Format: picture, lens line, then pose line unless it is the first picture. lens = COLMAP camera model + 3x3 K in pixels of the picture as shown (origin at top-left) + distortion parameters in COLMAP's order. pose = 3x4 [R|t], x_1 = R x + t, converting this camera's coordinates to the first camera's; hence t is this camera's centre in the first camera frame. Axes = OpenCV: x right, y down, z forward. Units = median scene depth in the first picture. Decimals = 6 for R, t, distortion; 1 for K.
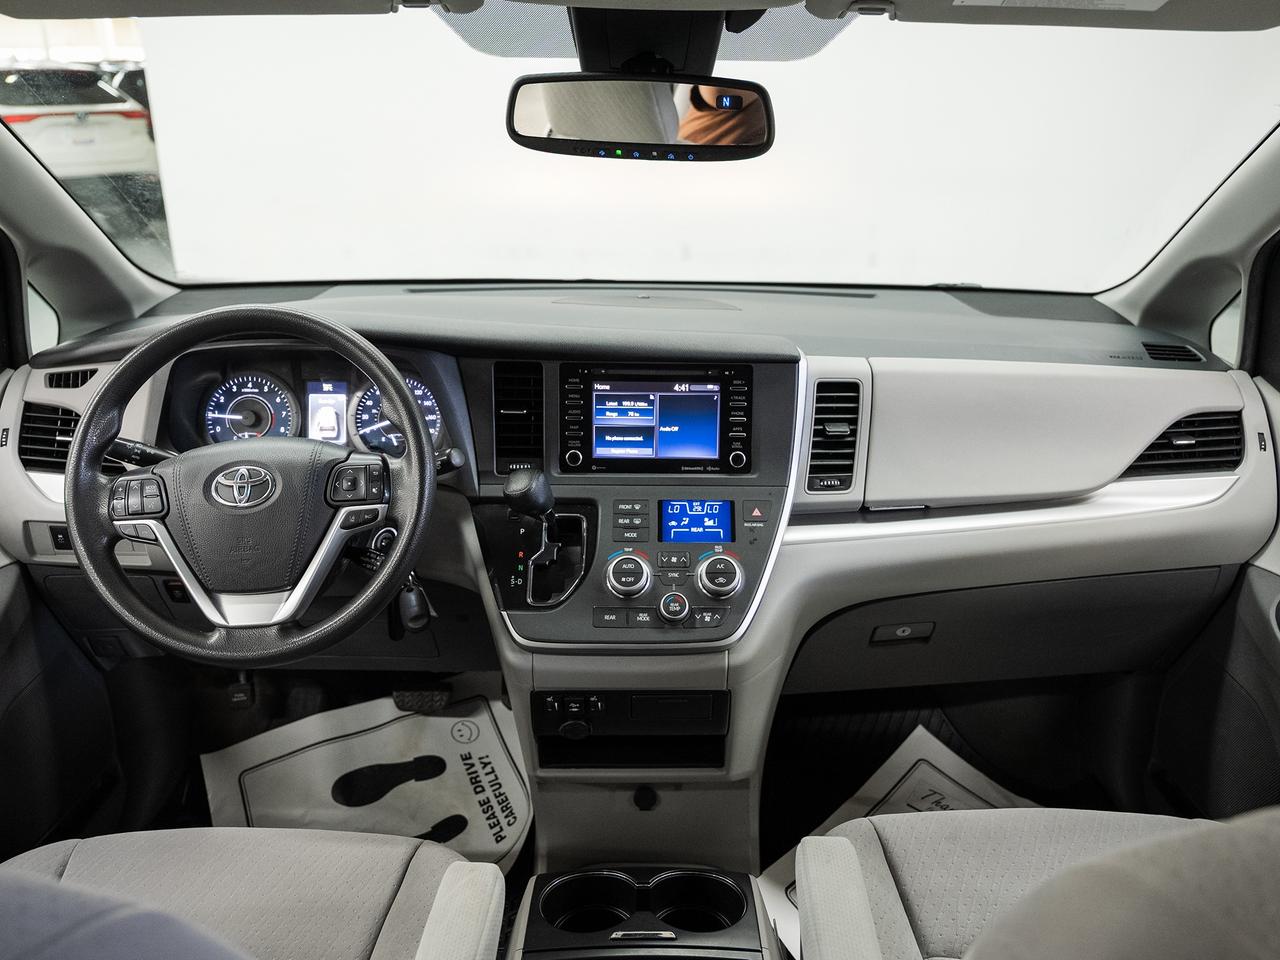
lens RADIAL K [[896.3, 0, 641.7], [0, 896.3, 492.2], [0, 0, 1]] dist [-0.011579, -0.000100]
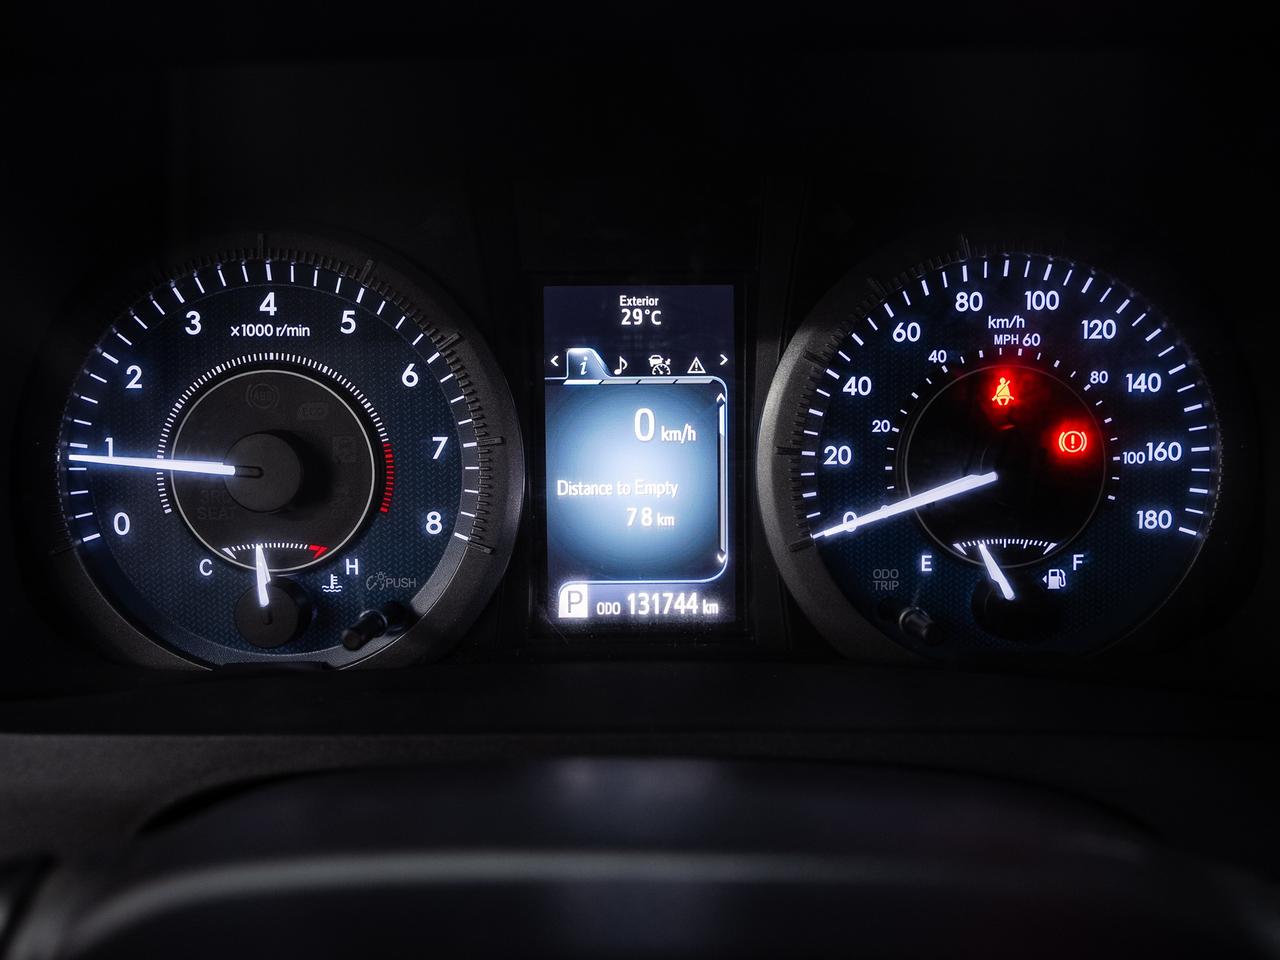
lens RADIAL K [[963.5, 0, 645.0], [0, 963.5, 477.9], [0, 0, 1]] dist [0.004595, 0.002164]
pose [[0.999019, -0.008048, -0.043556, -0.344465], [0.010261, 0.998654, 0.050833, -0.090977], [0.043088, -0.051230, 0.997757, 0.785066]]
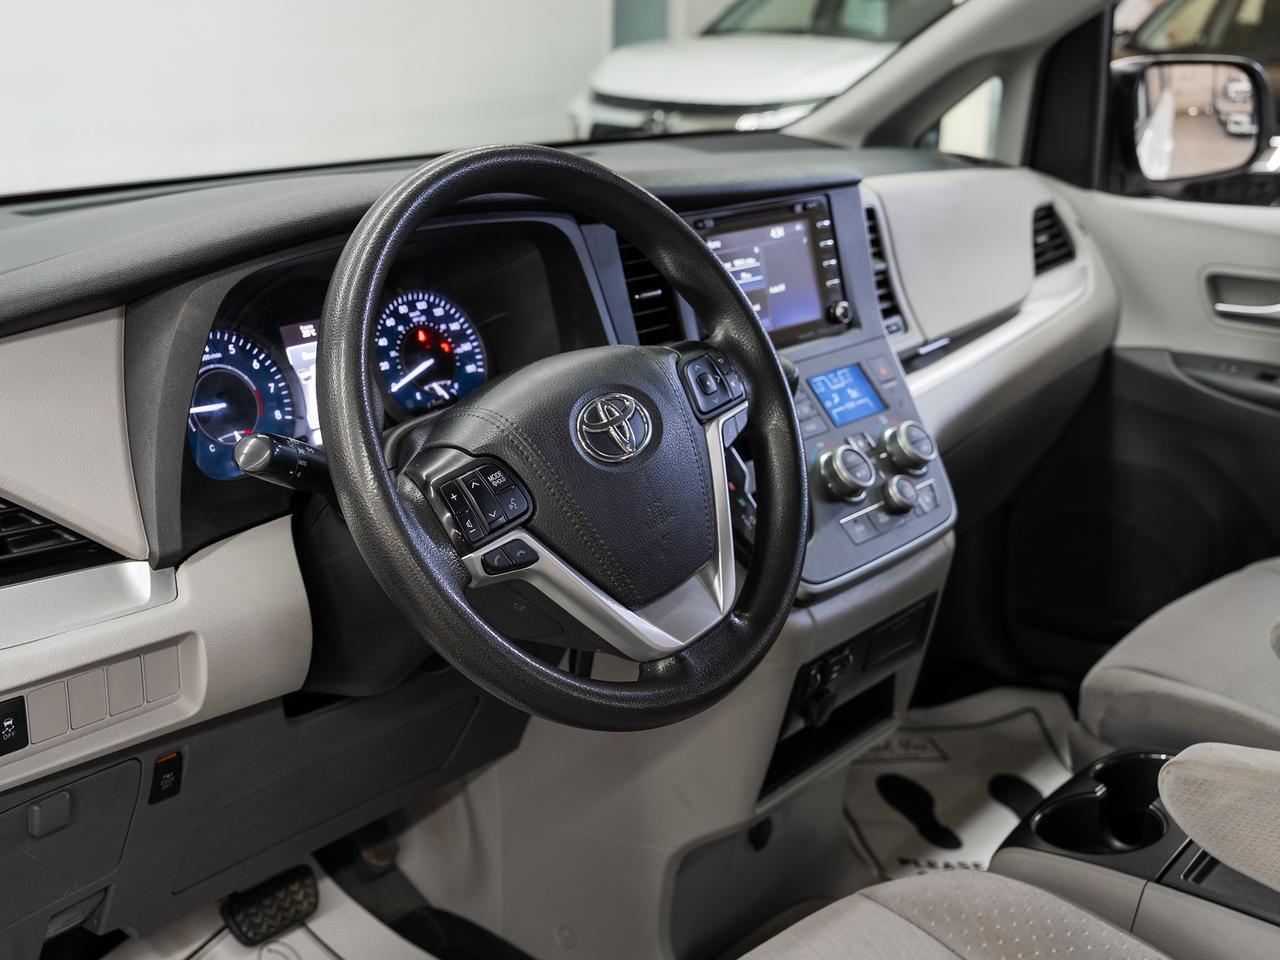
lens RADIAL K [[1472.5, 0, 640.5], [0, 1472.5, 474.9], [0, 0, 1]] dist [-0.064699, 0.000000]
pose [[0.680589, -0.242237, 0.691462, -0.884332], [0.290191, 0.955704, 0.049180, -0.014320], [-0.672747, 0.167185, 0.720737, 0.203221]]
